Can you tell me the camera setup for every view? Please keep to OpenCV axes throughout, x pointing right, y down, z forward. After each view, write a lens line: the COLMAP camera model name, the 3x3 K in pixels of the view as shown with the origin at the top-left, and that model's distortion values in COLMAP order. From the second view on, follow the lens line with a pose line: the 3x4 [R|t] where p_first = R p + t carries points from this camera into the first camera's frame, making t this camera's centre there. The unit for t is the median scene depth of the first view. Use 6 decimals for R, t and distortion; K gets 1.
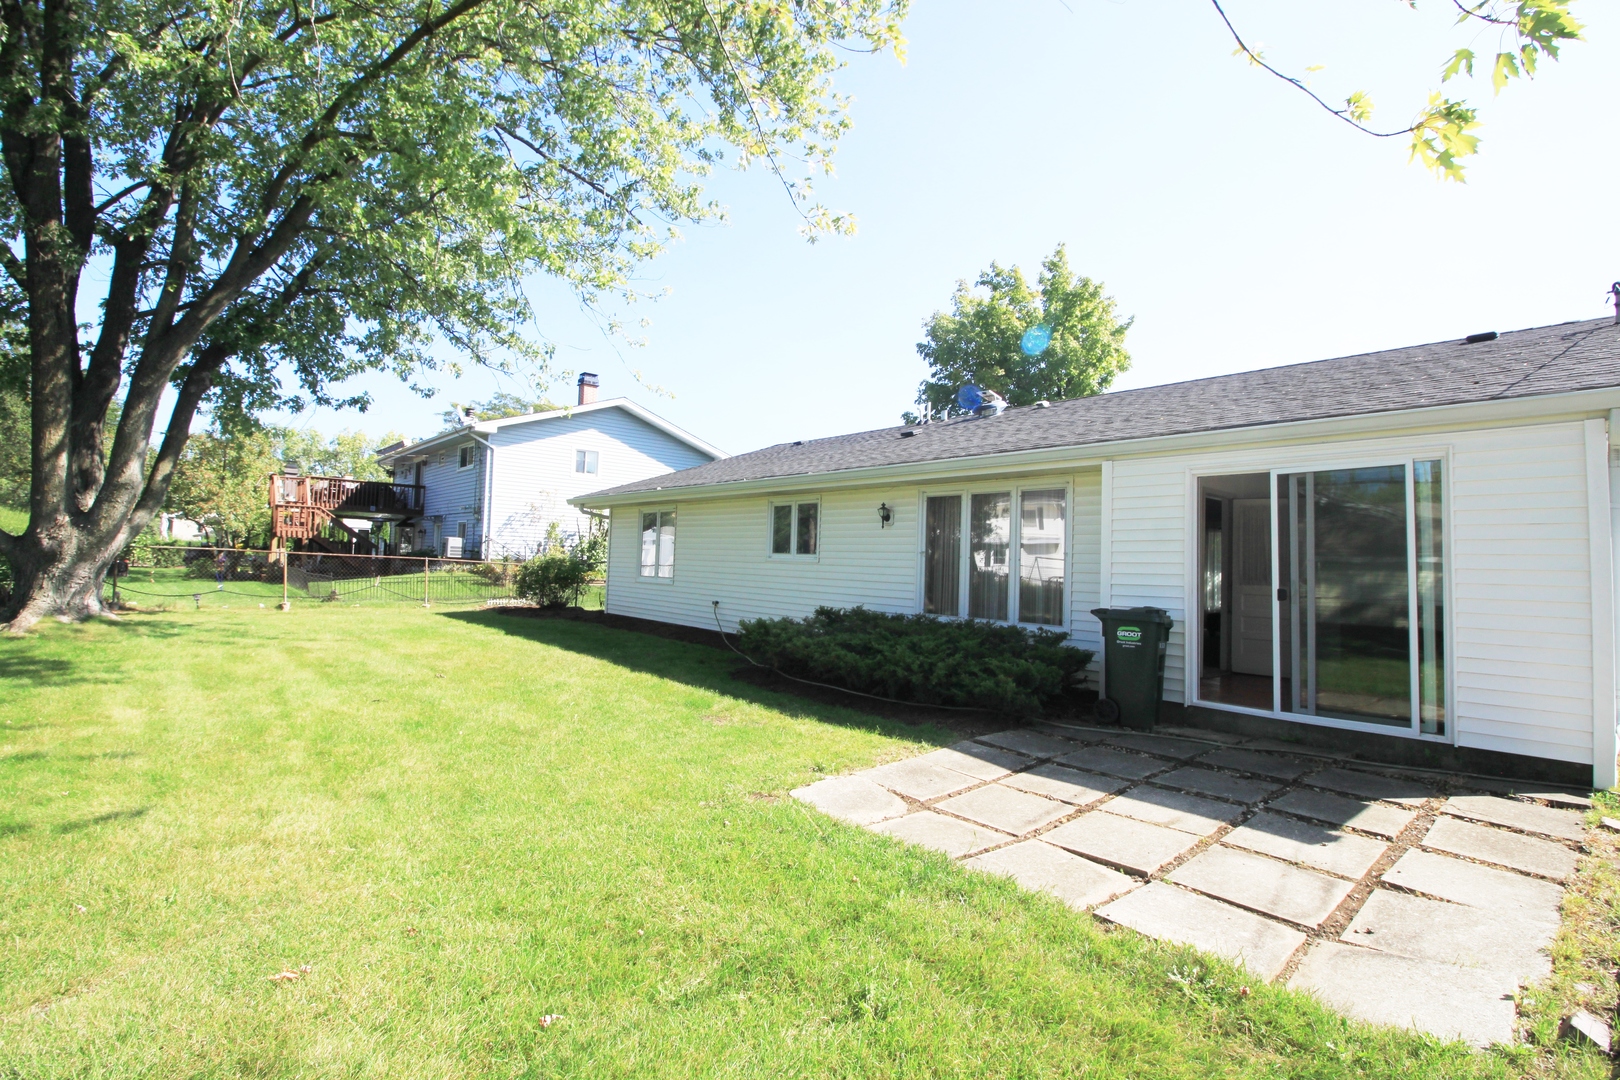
lens RADIAL K [[762.8, 0, 814.2], [0, 762.8, 538.2], [0, 0, 1]] dist [-0.014165, -0.001623]
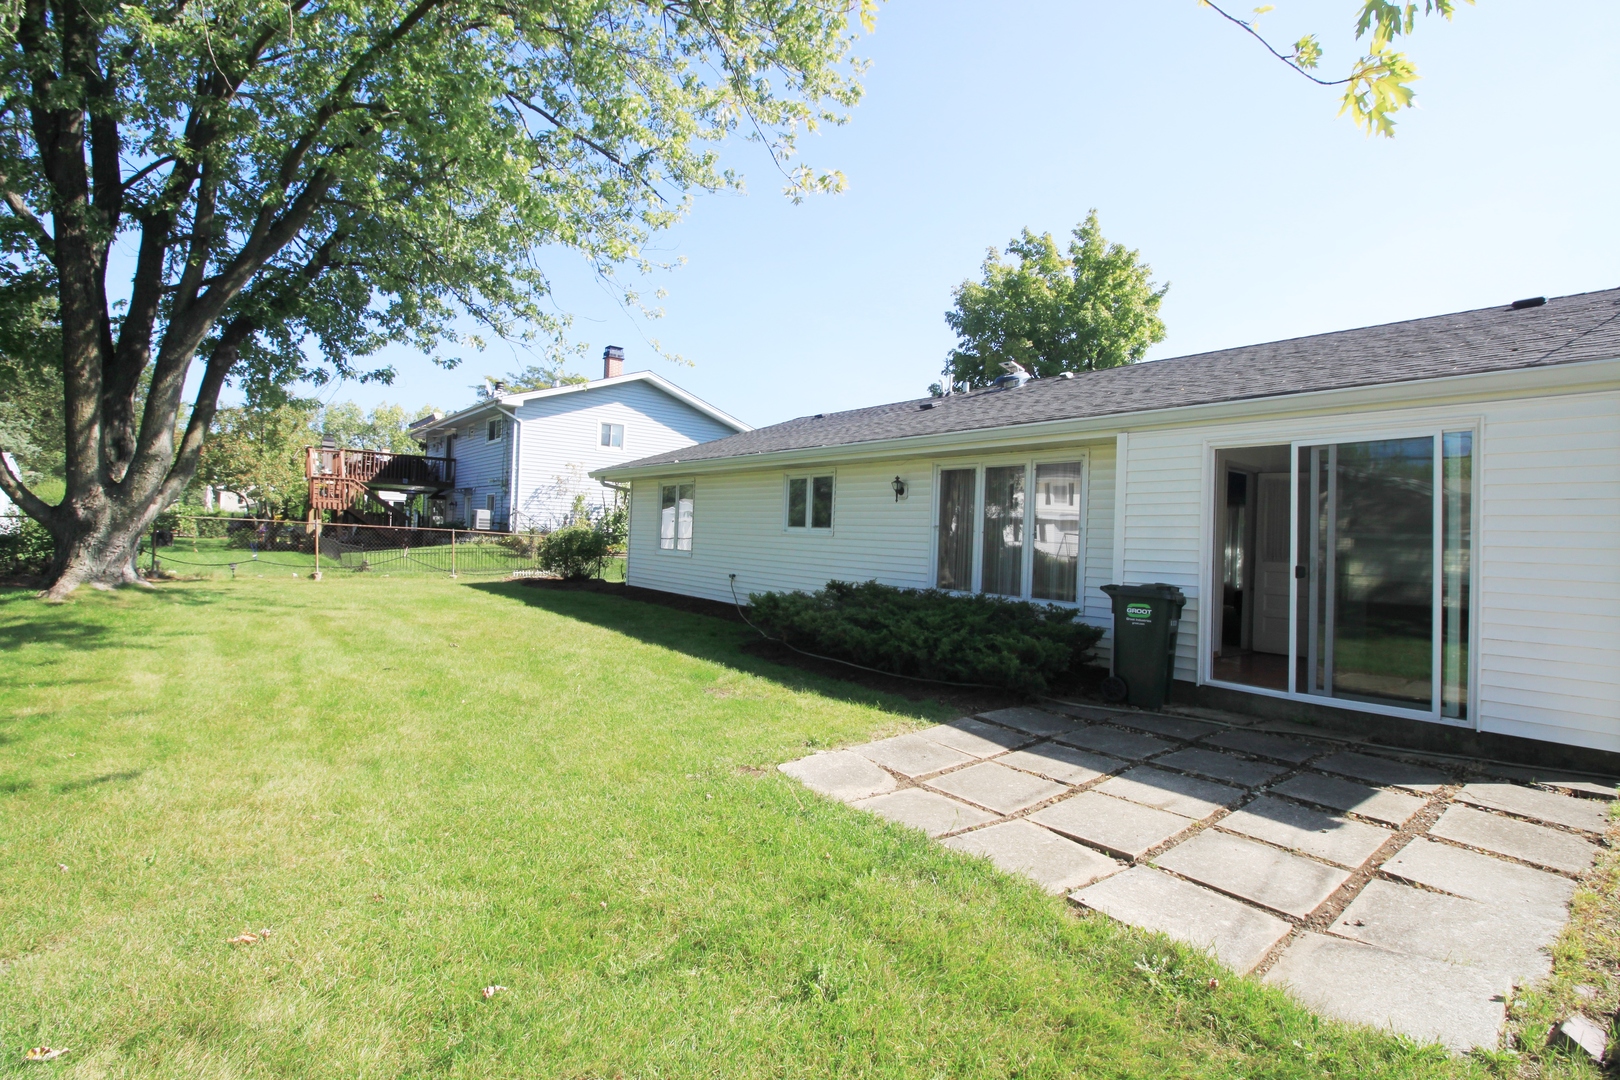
lens RADIAL K [[762.1, 0, 815.0], [0, 762.1, 534.8], [0, 0, 1]] dist [-0.015283, -0.001104]
pose [[0.999120, 0.005983, -0.041518, 0.030055], [-0.004768, 0.999559, 0.029294, 0.001627], [0.041675, -0.029070, 0.998708, 0.011773]]
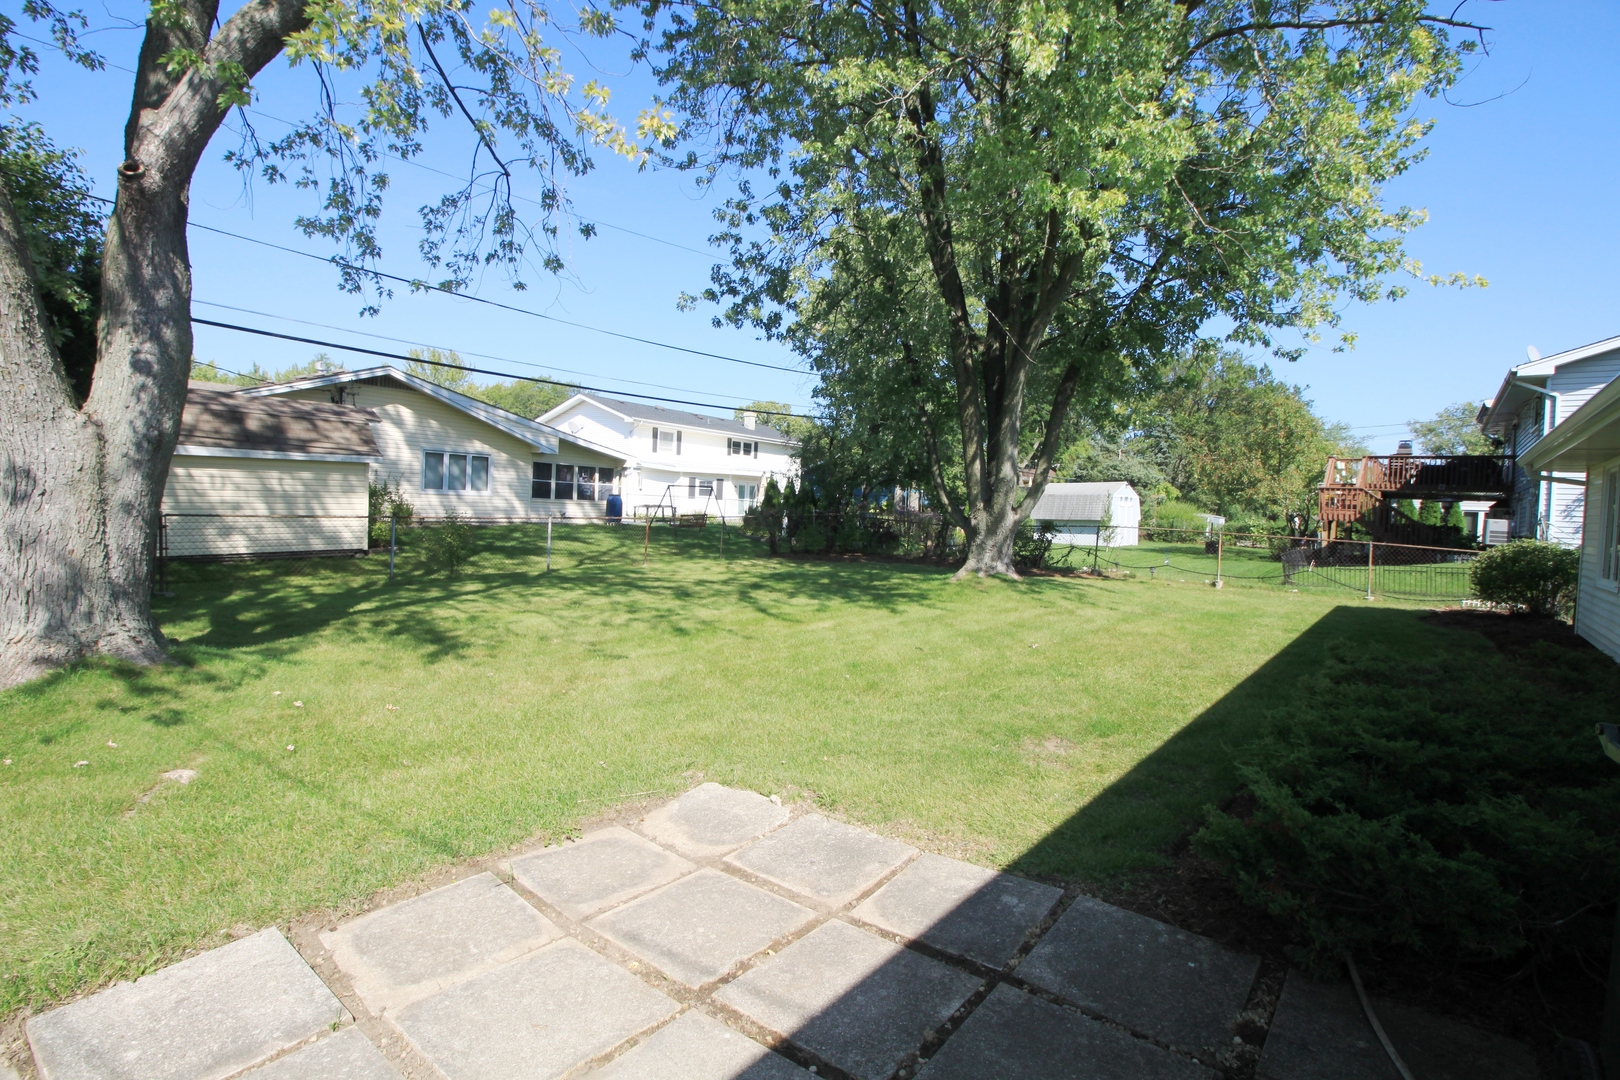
lens RADIAL K [[762.1, 0, 815.0], [0, 762.1, 534.8], [0, 0, 1]] dist [-0.015283, -0.001104]
pose [[0.151784, 0.005675, -0.988397, 0.455361], [0.003870, 0.999972, 0.006336, 0.022972], [0.988406, -0.004787, 0.151757, 0.528197]]
